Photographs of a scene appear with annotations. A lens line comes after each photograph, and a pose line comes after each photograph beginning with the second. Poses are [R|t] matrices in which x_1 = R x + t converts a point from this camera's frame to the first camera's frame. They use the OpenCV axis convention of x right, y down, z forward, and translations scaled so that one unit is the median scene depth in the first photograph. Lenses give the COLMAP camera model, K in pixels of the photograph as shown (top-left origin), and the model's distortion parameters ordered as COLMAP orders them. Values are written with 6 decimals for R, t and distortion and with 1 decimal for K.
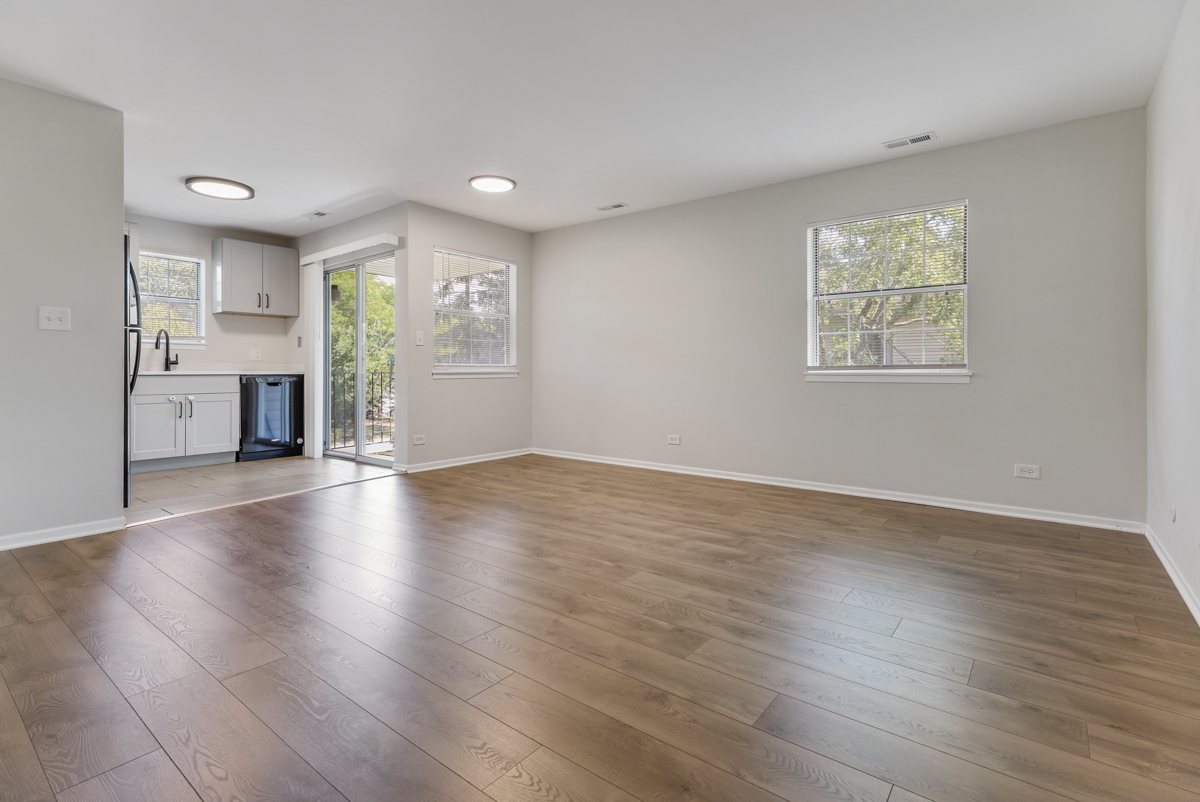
lens RADIAL K [[570.5, 0, 601.9], [0, 570.5, 371.1], [0, 0, 1]] dist [0.005869, -0.001304]
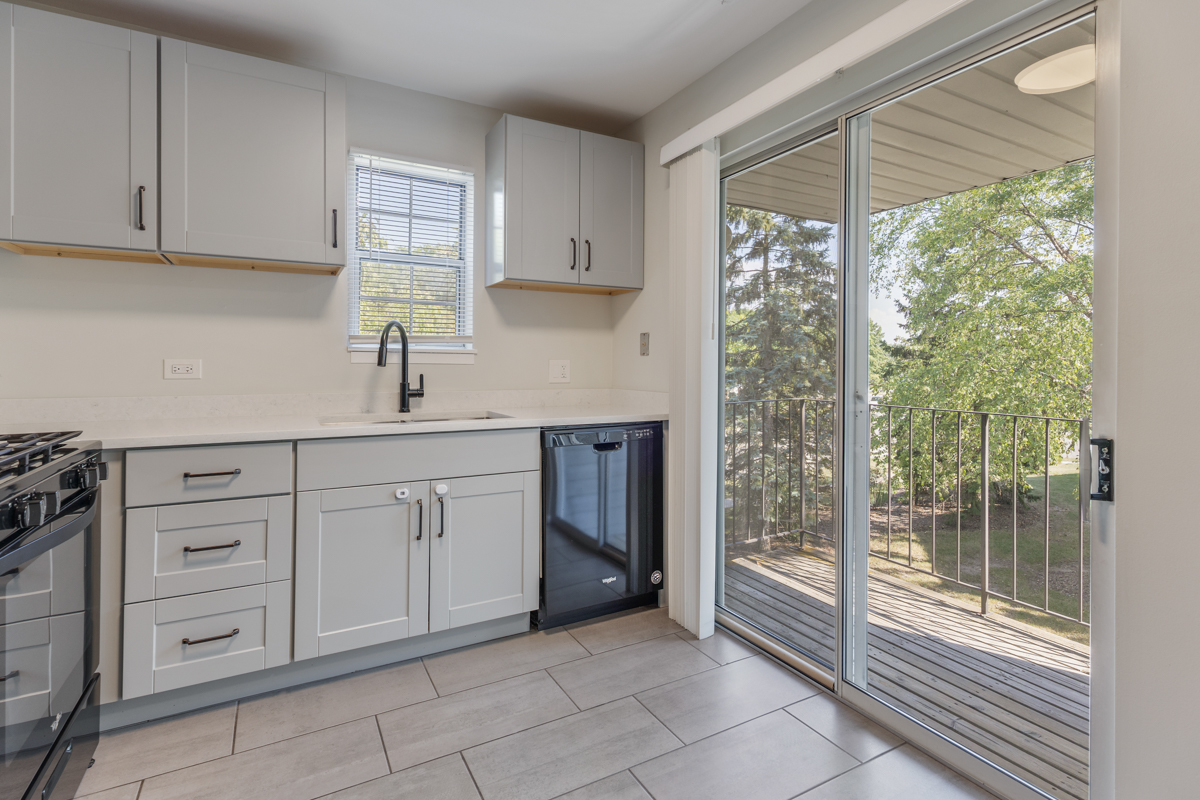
lens RADIAL K [[570.5, 0, 594.7], [0, 570.5, 361.6], [0, 0, 1]] dist [0.005869, -0.001304]
pose [[0.920949, 0.005567, -0.389643, -0.432911], [-0.006720, 0.999976, -0.001596, -0.040587], [0.389625, 0.004088, 0.920964, 0.627954]]
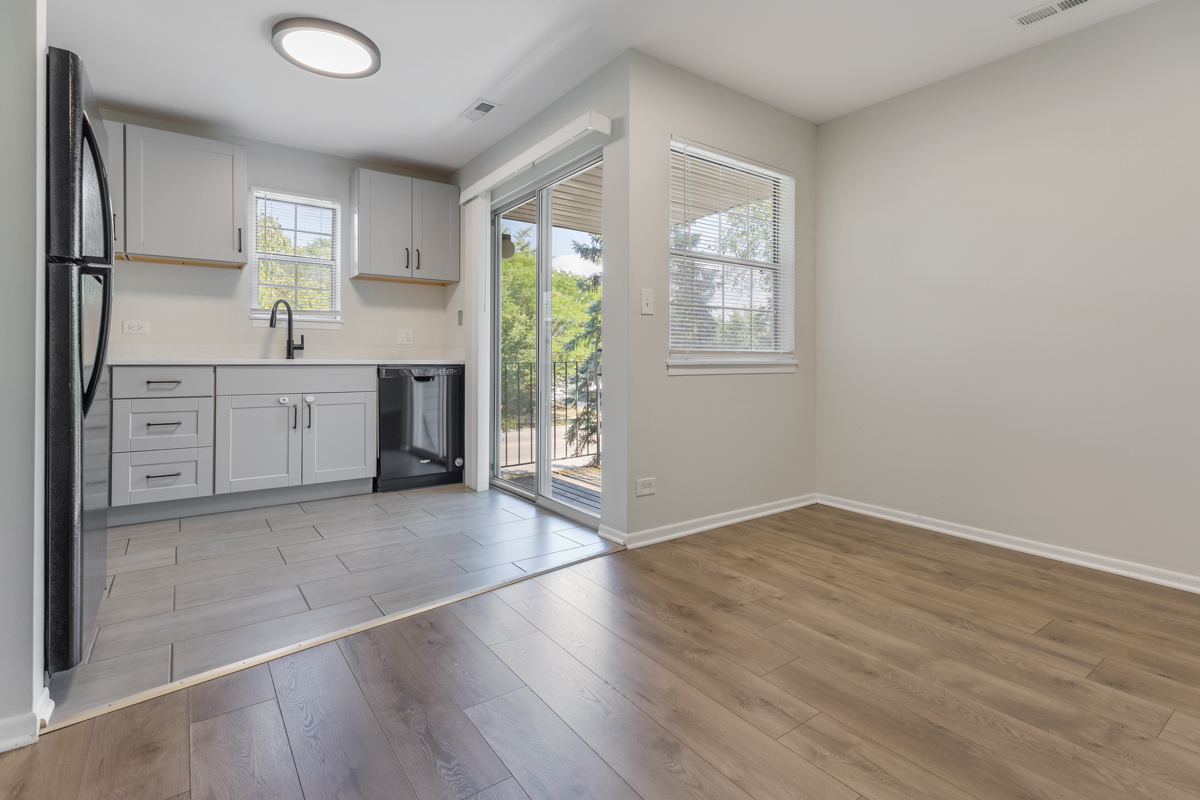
lens RADIAL K [[570.5, 0, 607.7], [0, 570.5, 360.2], [0, 0, 1]] dist [0.005869, -0.001304]
pose [[0.964826, 0.004565, -0.262851, -0.190333], [-0.004214, 0.999989, 0.001900, -0.001696], [0.262857, -0.000725, 0.964834, 0.414996]]
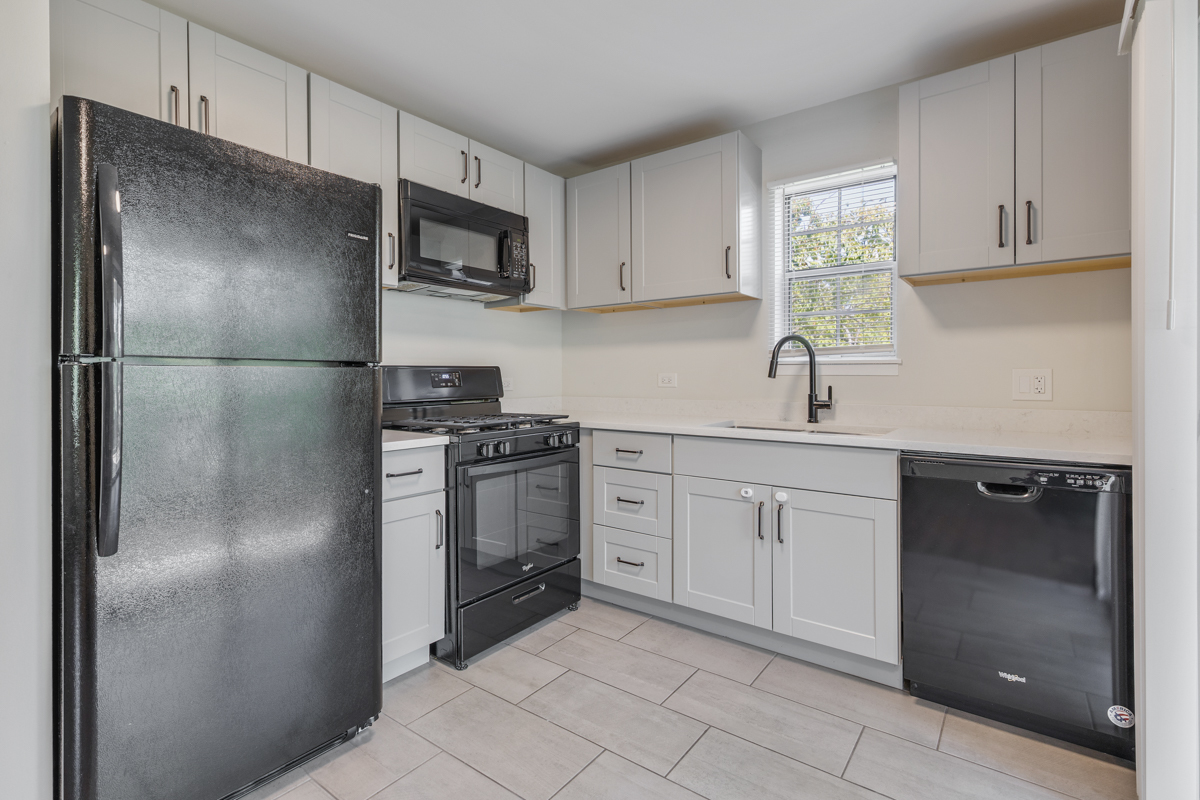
lens RADIAL K [[570.5, 0, 598.9], [0, 570.5, 374.9], [0, 0, 1]] dist [0.005869, -0.001304]
pose [[0.023004, 0.000029, -0.999735, -0.286185], [0.002760, 0.999996, 0.000093, -0.039627], [0.999732, -0.002762, 0.023004, 0.802799]]
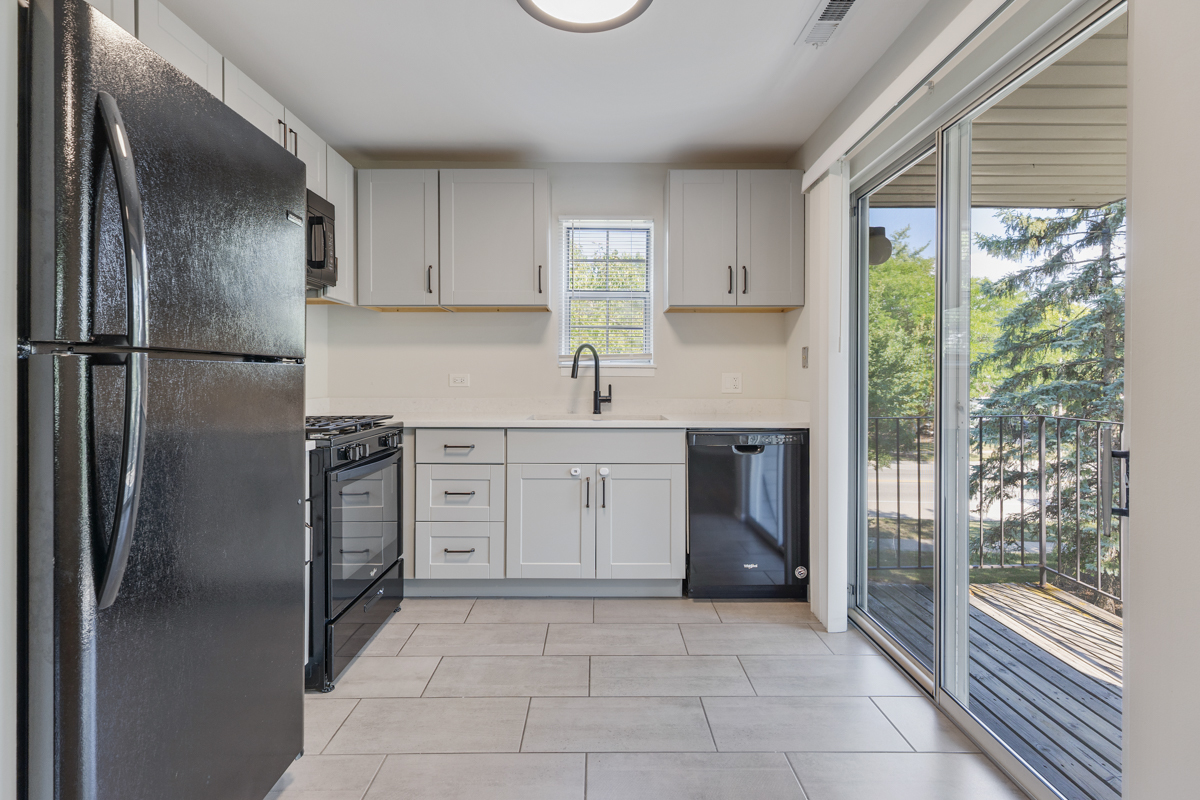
lens RADIAL K [[570.5, 0, 605.0], [0, 570.5, 375.0], [0, 0, 1]] dist [0.005869, -0.001304]
pose [[0.628573, 0.001848, -0.777748, -0.286567], [-0.003274, 0.999995, -0.000270, -0.039819], [0.777744, 0.002716, 0.628576, 0.624541]]
